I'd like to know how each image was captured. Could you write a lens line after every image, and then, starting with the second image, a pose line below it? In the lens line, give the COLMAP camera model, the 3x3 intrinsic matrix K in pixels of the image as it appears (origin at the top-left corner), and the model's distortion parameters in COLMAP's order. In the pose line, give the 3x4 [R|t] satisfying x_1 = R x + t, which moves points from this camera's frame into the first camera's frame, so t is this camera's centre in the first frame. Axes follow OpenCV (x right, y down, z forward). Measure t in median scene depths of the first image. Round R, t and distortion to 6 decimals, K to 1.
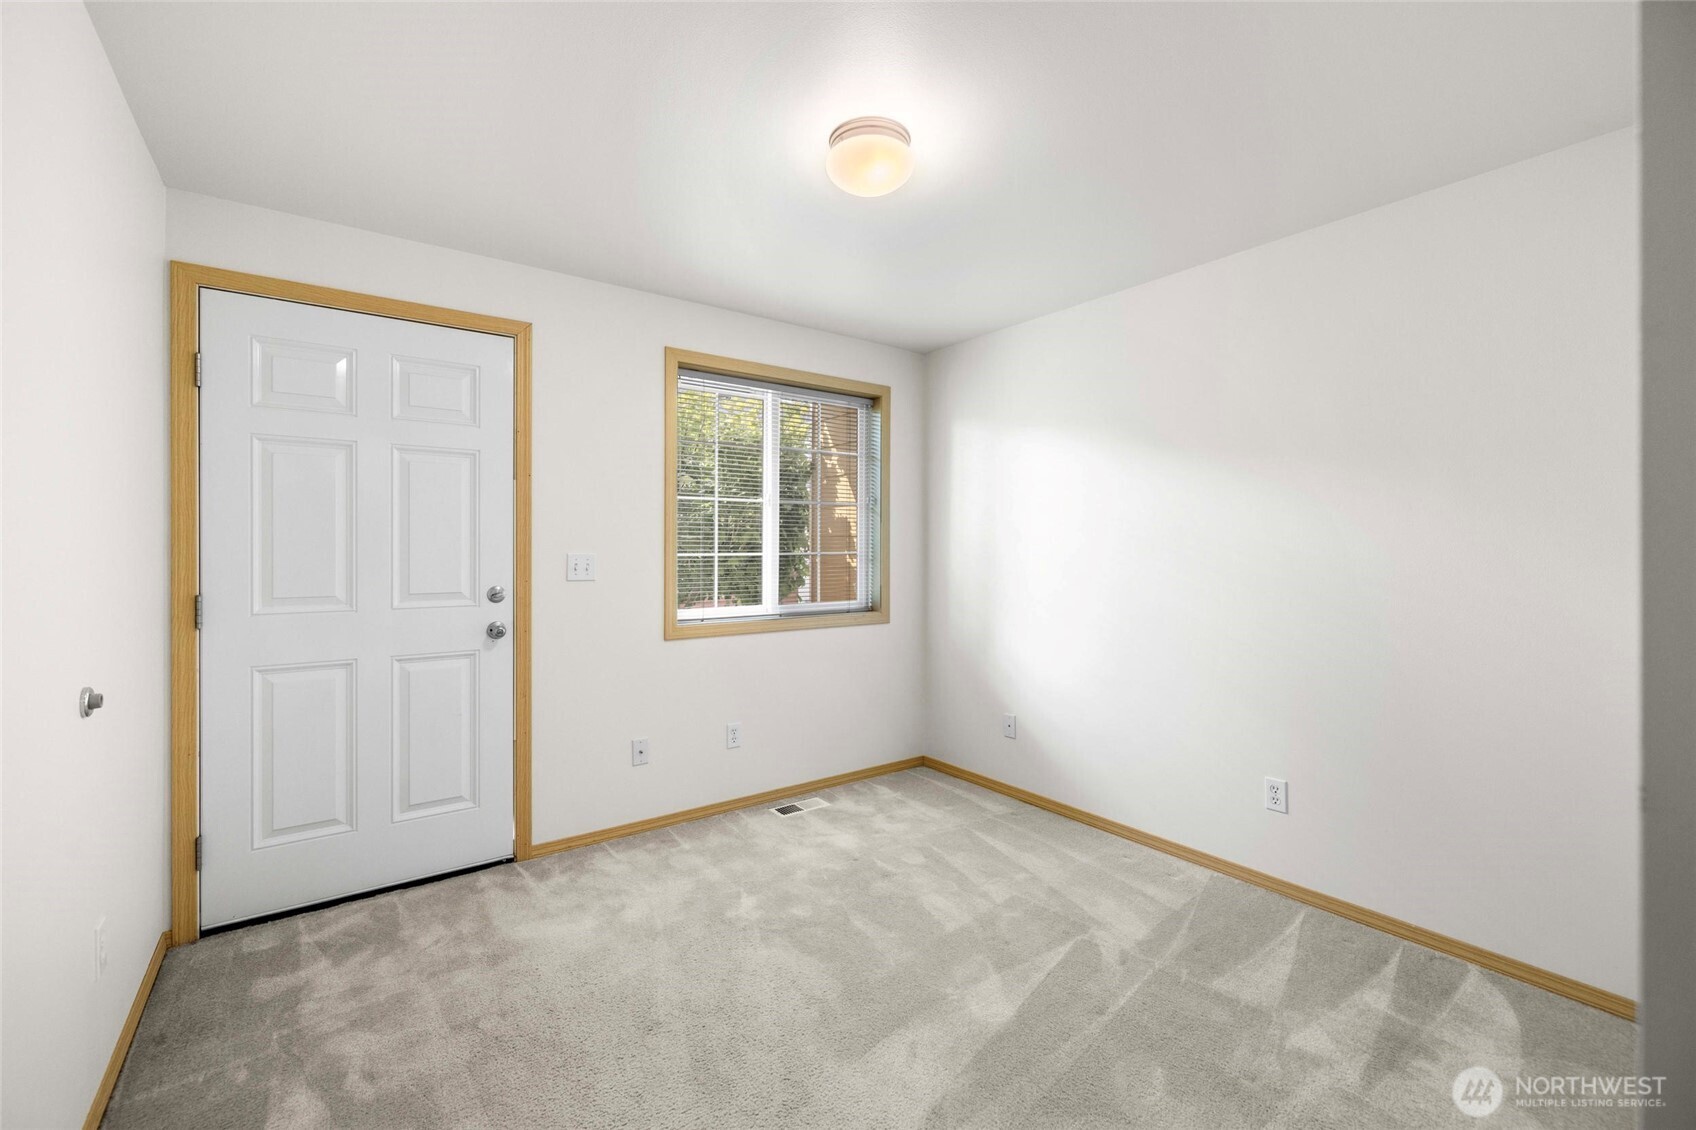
lens RADIAL K [[720.5, 0, 852.8], [0, 720.5, 550.3], [0, 0, 1]] dist [-0.000844, 0.000154]
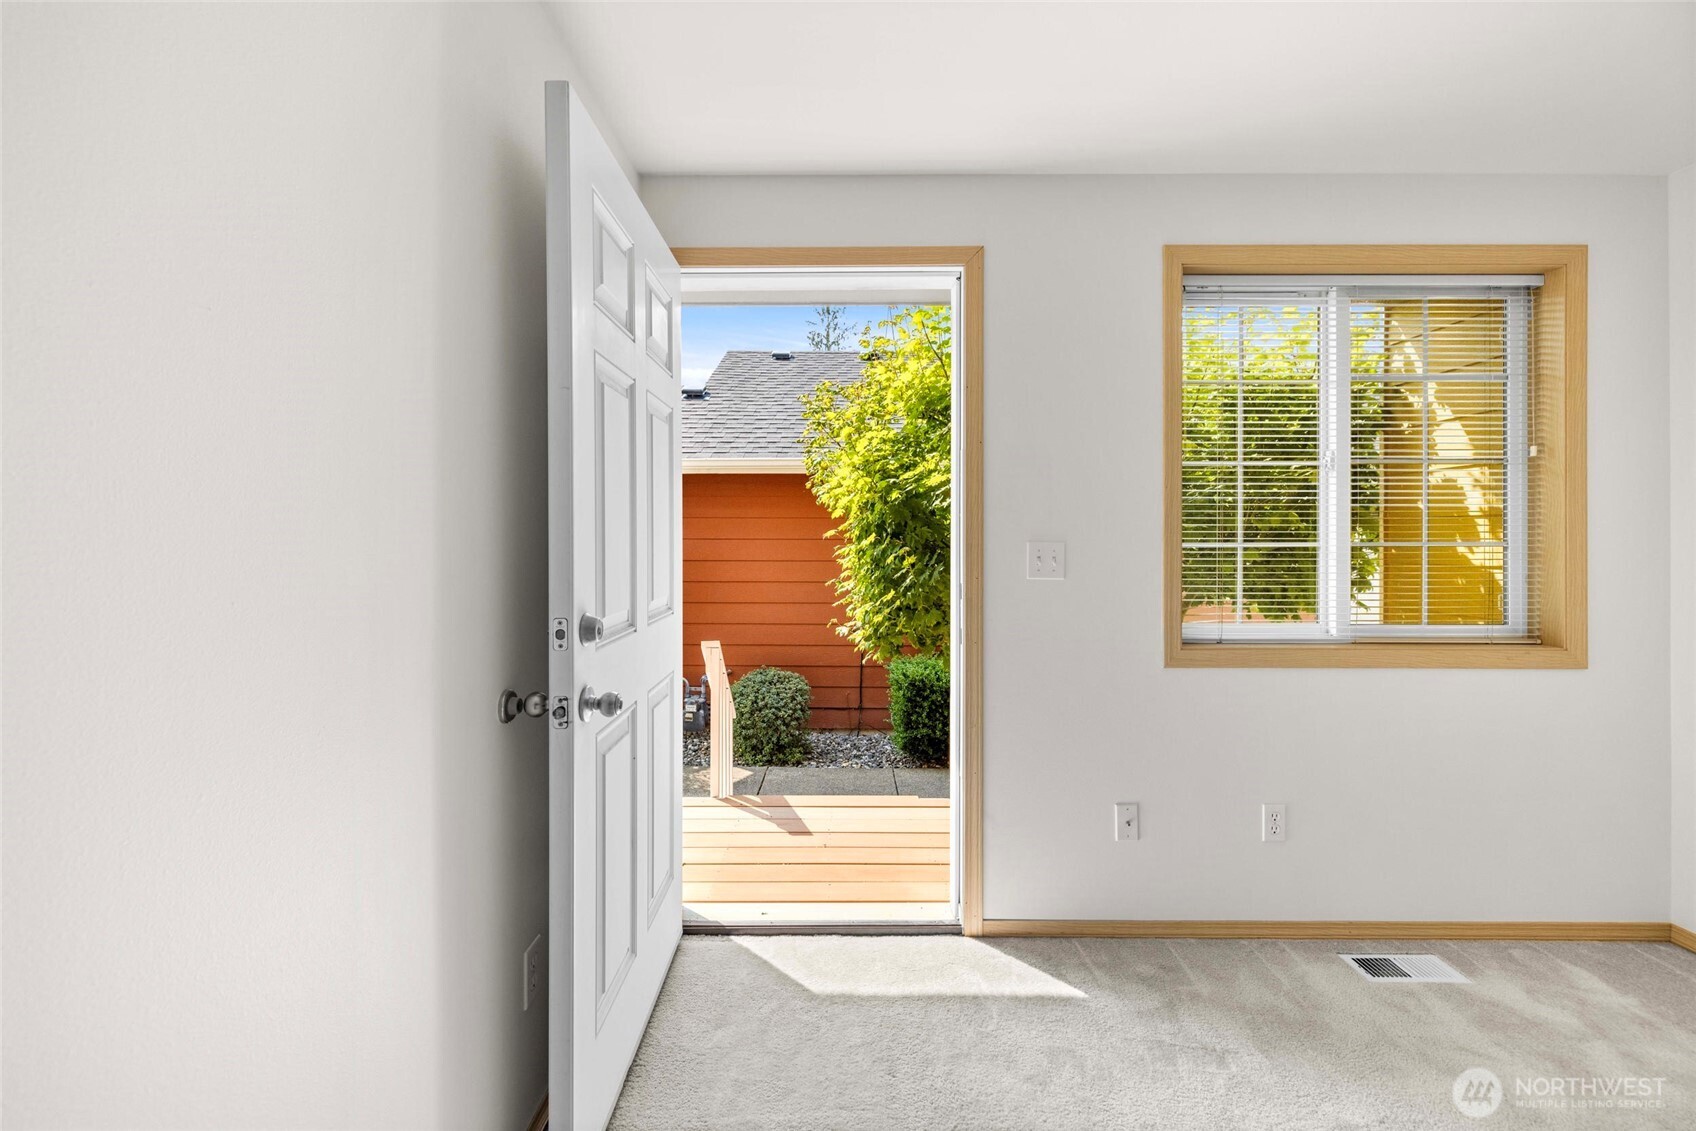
lens RADIAL K [[720.5, 0, 845.4], [0, 720.5, 547.1], [0, 0, 1]] dist [-0.000844, 0.000154]
pose [[0.814474, 0.005198, -0.580177, -0.101454], [0.002852, 0.999912, 0.012963, -0.001796], [0.580193, -0.012213, 0.814387, 0.241788]]
